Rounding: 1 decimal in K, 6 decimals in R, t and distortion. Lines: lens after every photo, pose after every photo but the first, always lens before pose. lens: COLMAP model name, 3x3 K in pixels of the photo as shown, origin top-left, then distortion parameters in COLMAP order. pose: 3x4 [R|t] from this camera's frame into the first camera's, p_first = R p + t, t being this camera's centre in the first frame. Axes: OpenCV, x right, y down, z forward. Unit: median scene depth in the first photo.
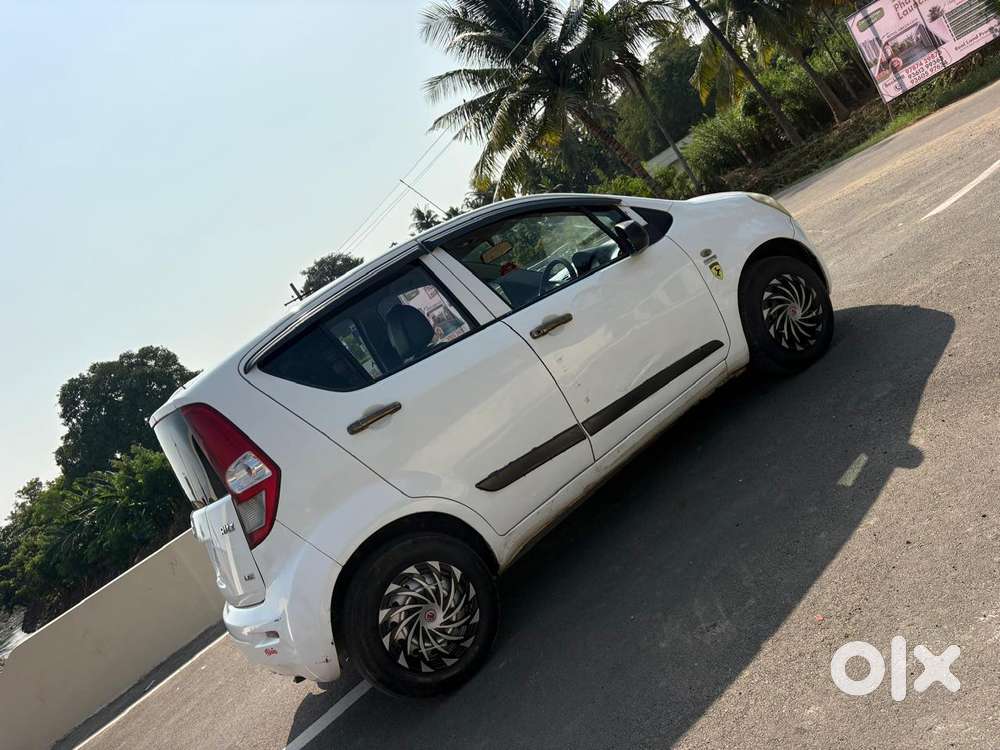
lens RADIAL K [[759.1, 0, 500.6], [0, 759.1, 380.8], [0, 0, 1]] dist [0.050008, -0.052420]
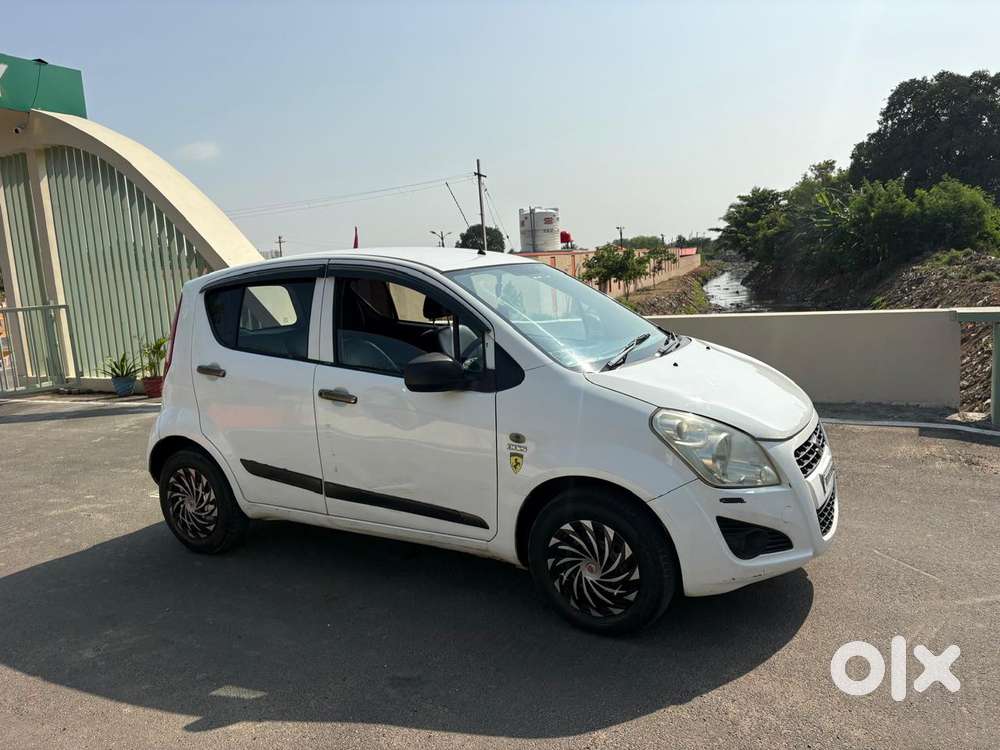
lens RADIAL K [[760.2, 0, 498.2], [0, 760.2, 373.2], [0, 0, 1]] dist [0.050087, -0.057039]
pose [[0.468781, 0.606133, -0.642532, 0.753794], [-0.329488, 0.794901, 0.509480, -0.643914], [0.819562, -0.027128, 0.572348, 0.505673]]
